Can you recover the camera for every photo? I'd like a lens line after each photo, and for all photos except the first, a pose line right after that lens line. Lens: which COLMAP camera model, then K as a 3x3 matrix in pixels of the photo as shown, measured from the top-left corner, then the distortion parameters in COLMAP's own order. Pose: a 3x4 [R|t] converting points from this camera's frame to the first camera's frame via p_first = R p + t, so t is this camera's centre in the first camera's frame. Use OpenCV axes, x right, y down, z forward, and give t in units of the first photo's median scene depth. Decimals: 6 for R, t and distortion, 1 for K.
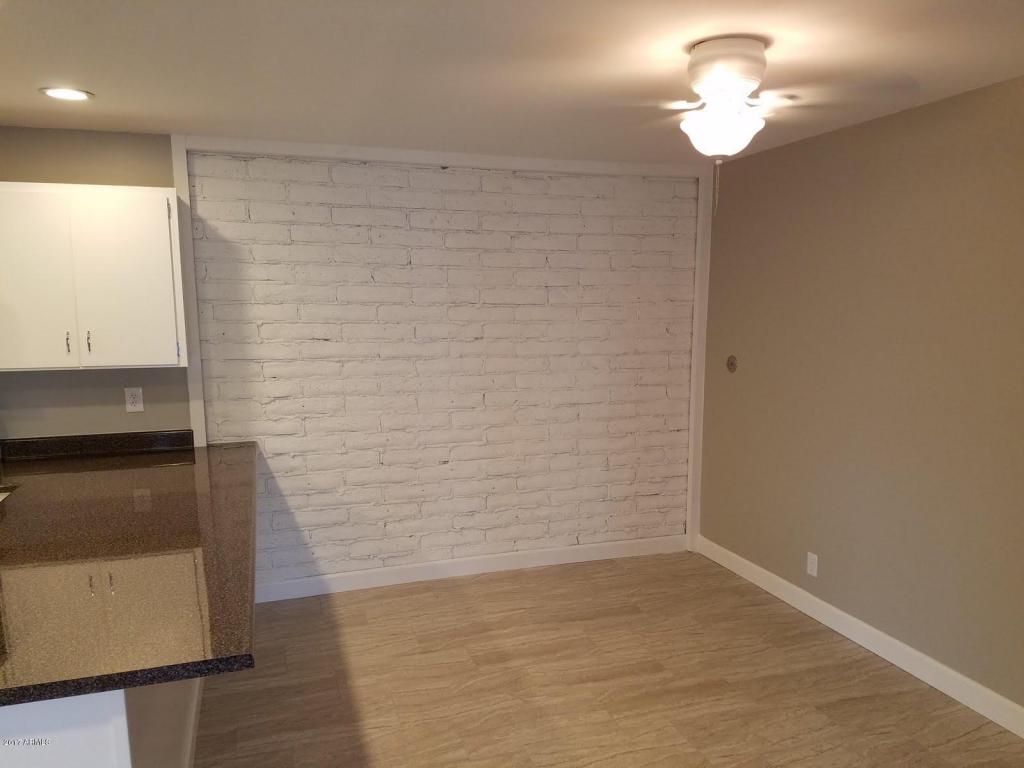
lens RADIAL K [[776.4, 0, 518.0], [0, 776.4, 416.6], [0, 0, 1]] dist [0.003161, -0.024512]
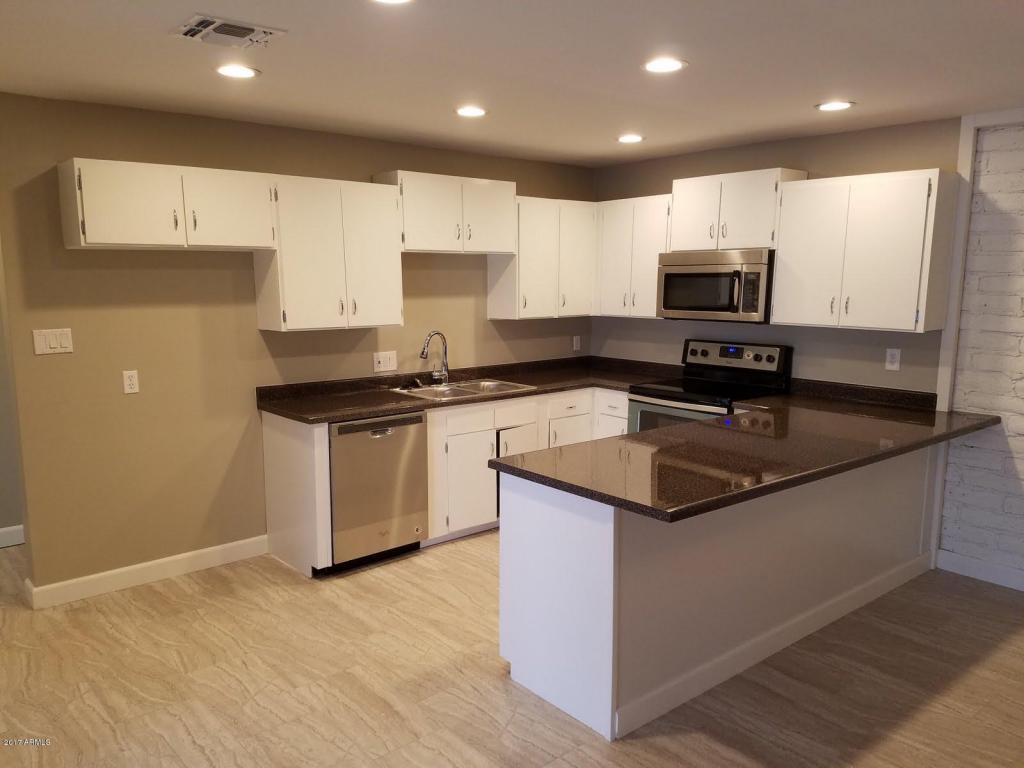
lens RADIAL K [[776.4, 0, 510.2], [0, 776.4, 388.7], [0, 0, 1]] dist [0.003161, -0.024512]
pose [[0.367715, 0.142158, -0.919009, 0.341776], [-0.144511, 0.984977, 0.094540, -0.005824], [0.918642, 0.098043, 0.382734, 0.059119]]
